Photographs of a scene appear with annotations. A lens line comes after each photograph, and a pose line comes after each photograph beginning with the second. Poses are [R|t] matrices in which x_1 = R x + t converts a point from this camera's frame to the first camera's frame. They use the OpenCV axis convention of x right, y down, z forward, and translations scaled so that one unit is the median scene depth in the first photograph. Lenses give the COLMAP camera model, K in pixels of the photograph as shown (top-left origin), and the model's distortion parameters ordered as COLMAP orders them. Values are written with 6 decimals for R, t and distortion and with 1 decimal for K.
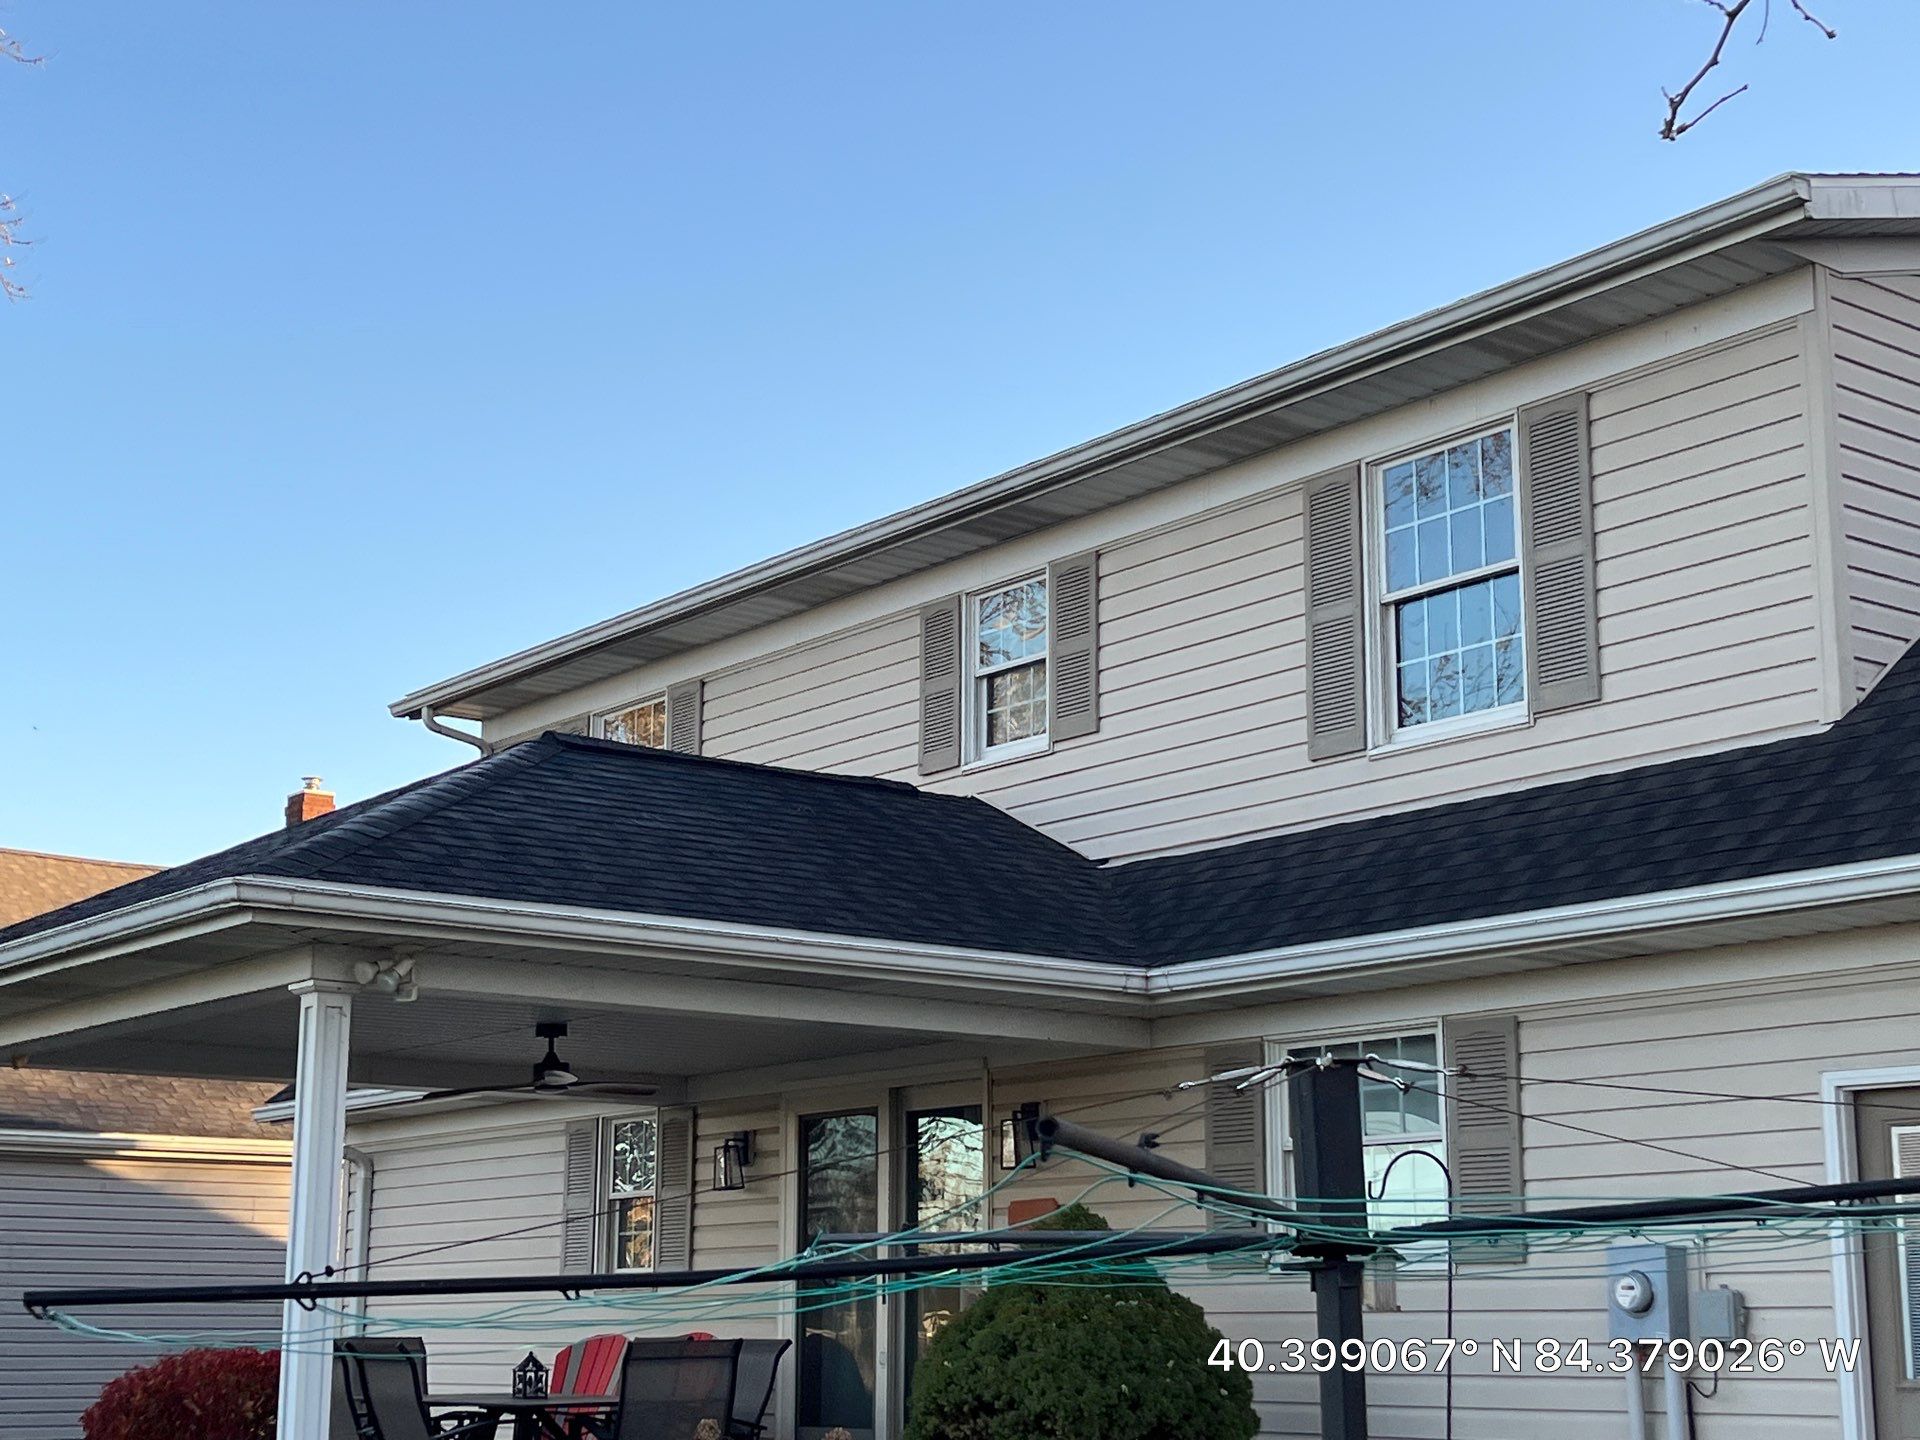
lens RADIAL K [[2791.2, 0, 954.6], [0, 2791.2, 715.3], [0, 0, 1]] dist [0.054421, 0.000000]
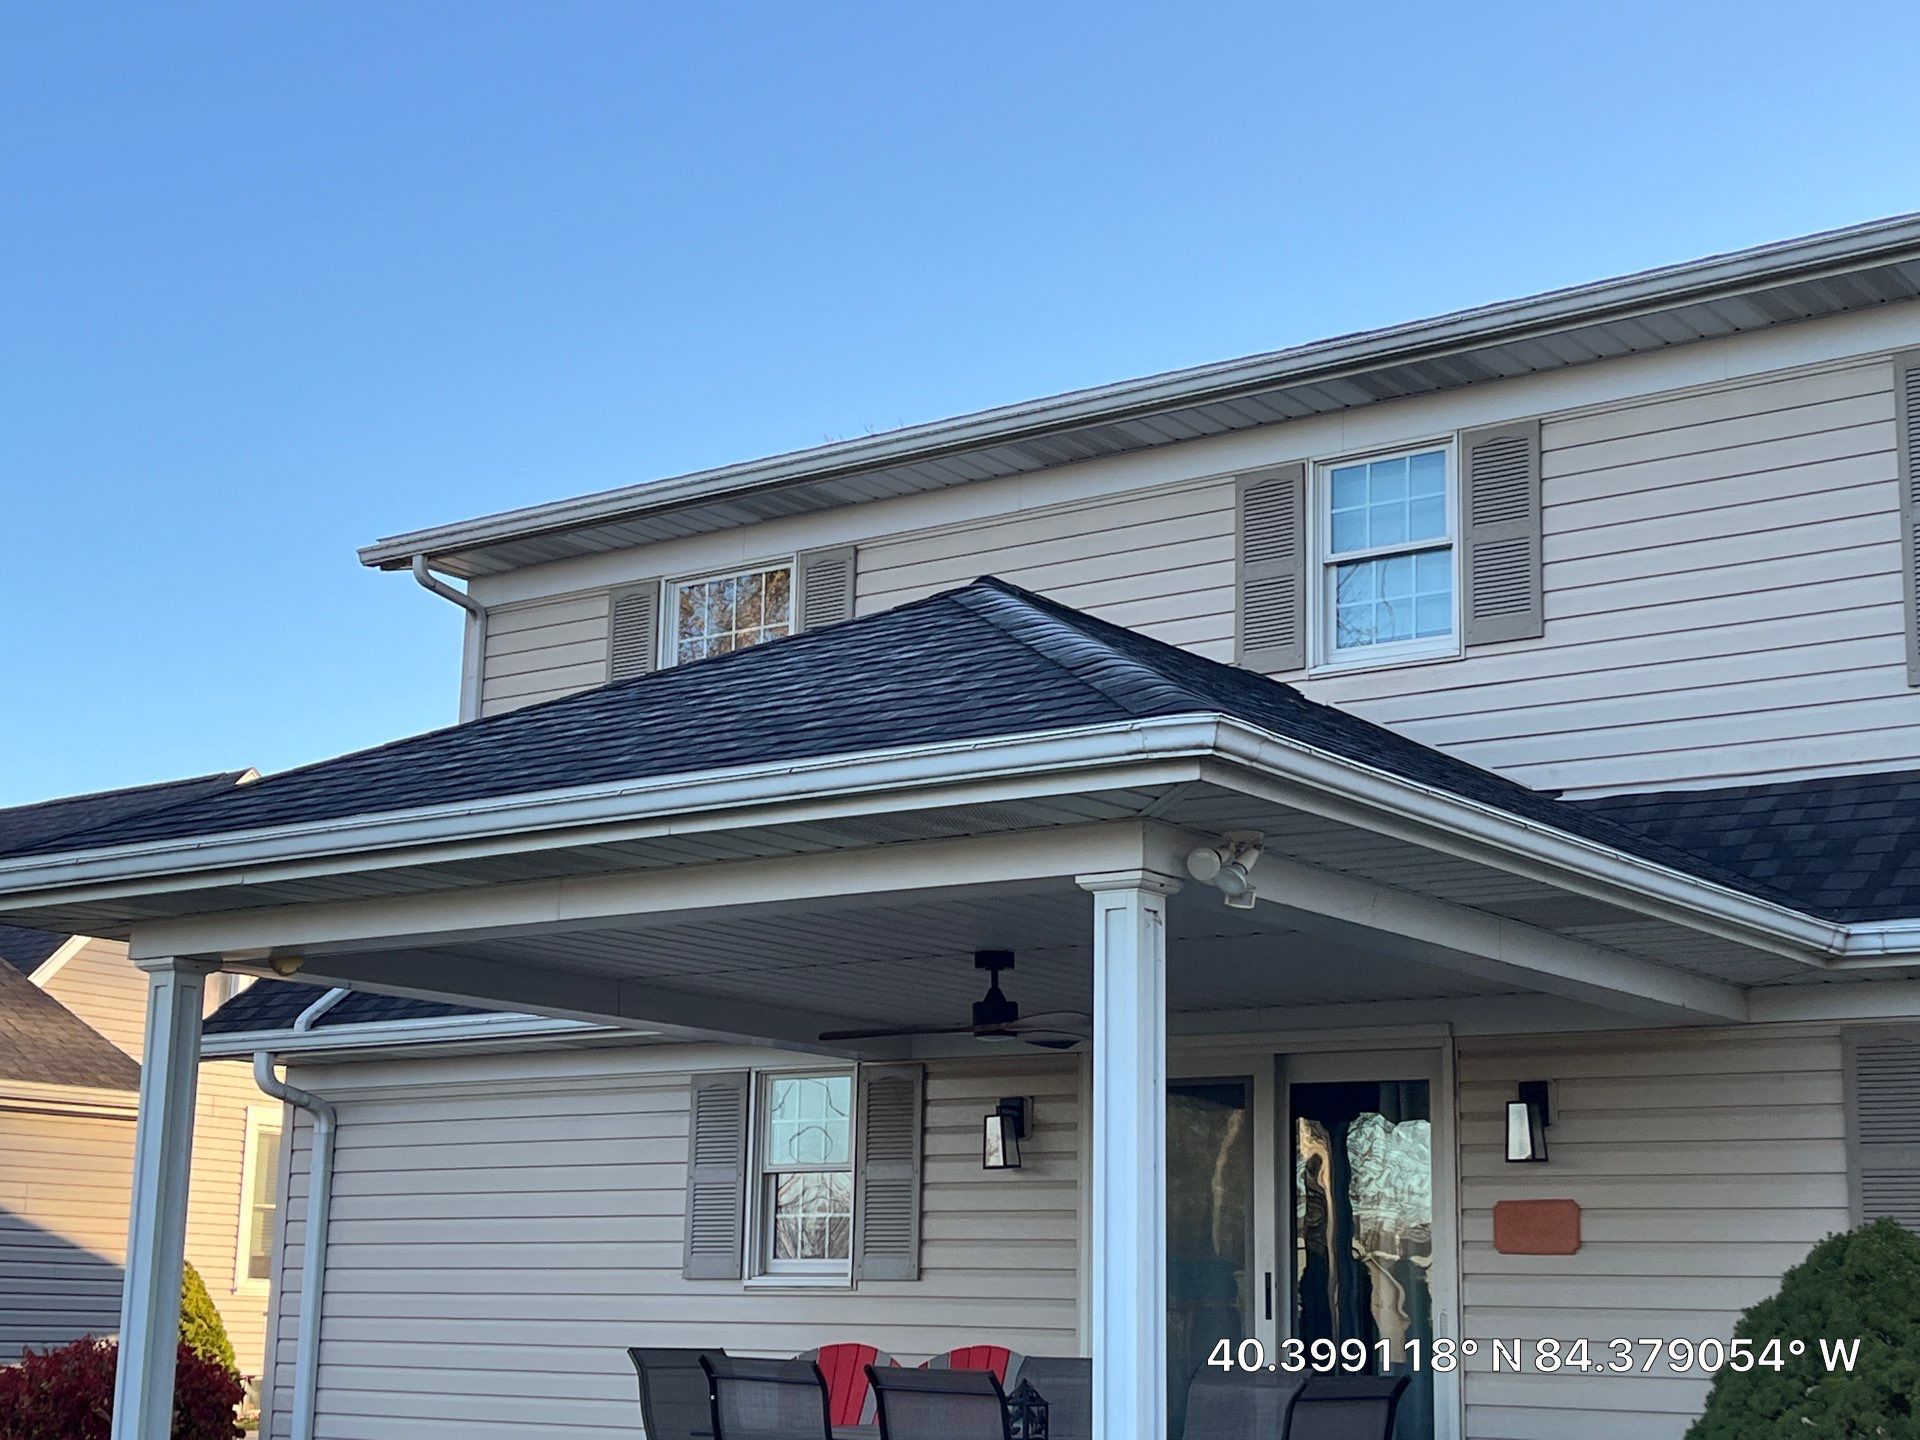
lens RADIAL K [[2791.2, 0, 947.4], [0, 2791.2, 730.7], [0, 0, 1]] dist [0.054421, 0.000000]
pose [[0.965941, 0.081785, 0.245496, -0.306060], [-0.083365, 0.996511, -0.003966, 0.049388], [-0.244964, -0.016635, 0.969389, 0.230809]]
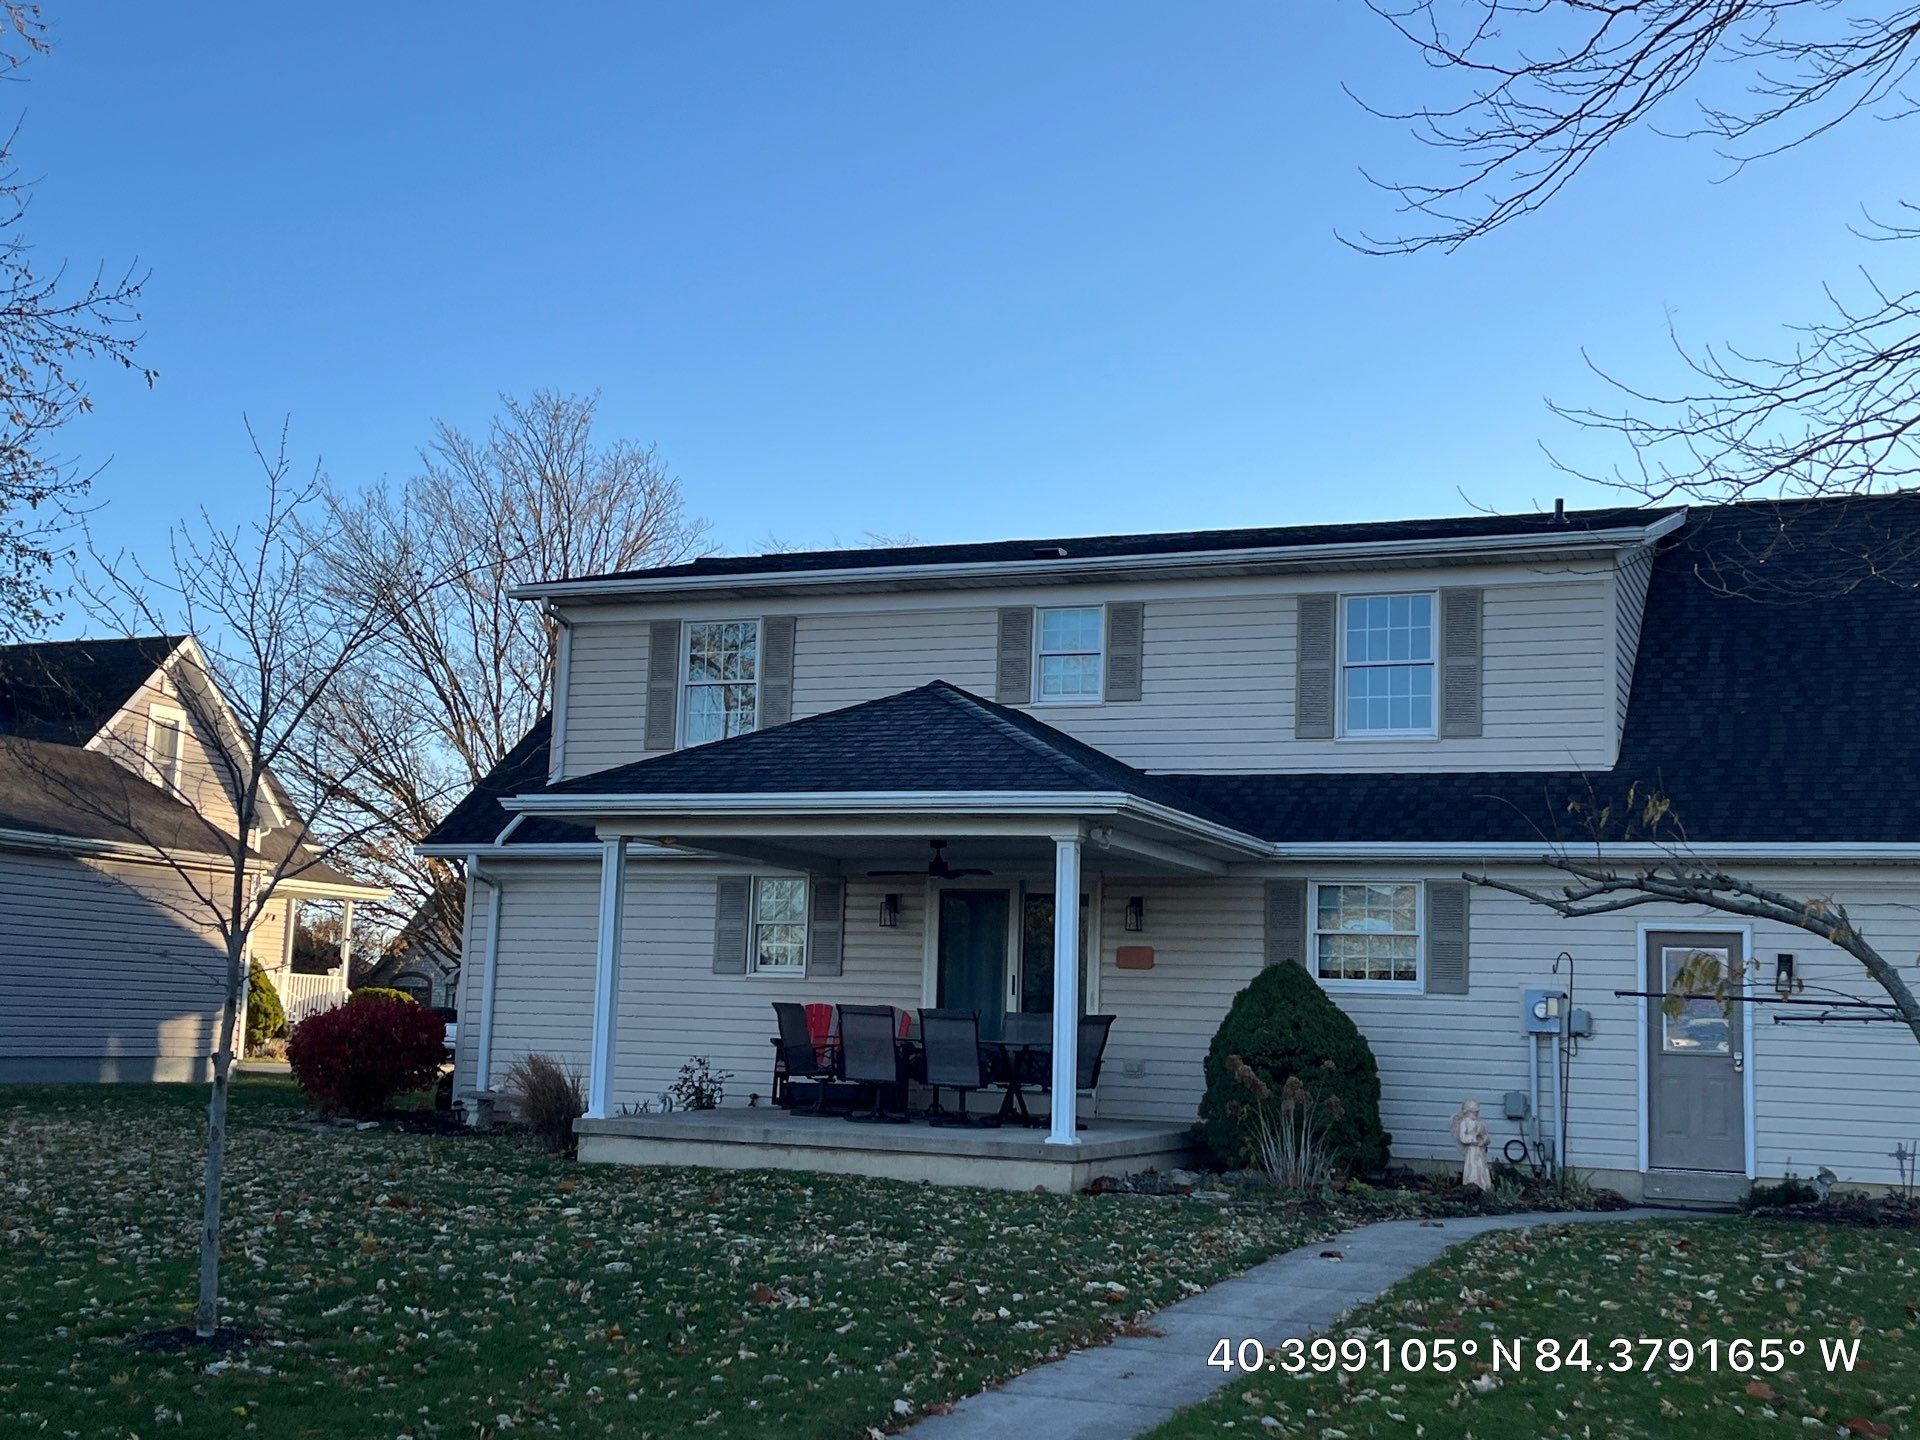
lens RADIAL K [[2187.8, 0, 946.9], [0, 2187.8, 723.5], [0, 0, 1]] dist [0.008413, 0.000000]
pose [[0.873279, 0.104143, 0.475959, -0.726739], [-0.142856, 0.988684, 0.045778, -0.026036], [-0.465806, -0.107971, 0.878275, -0.218948]]
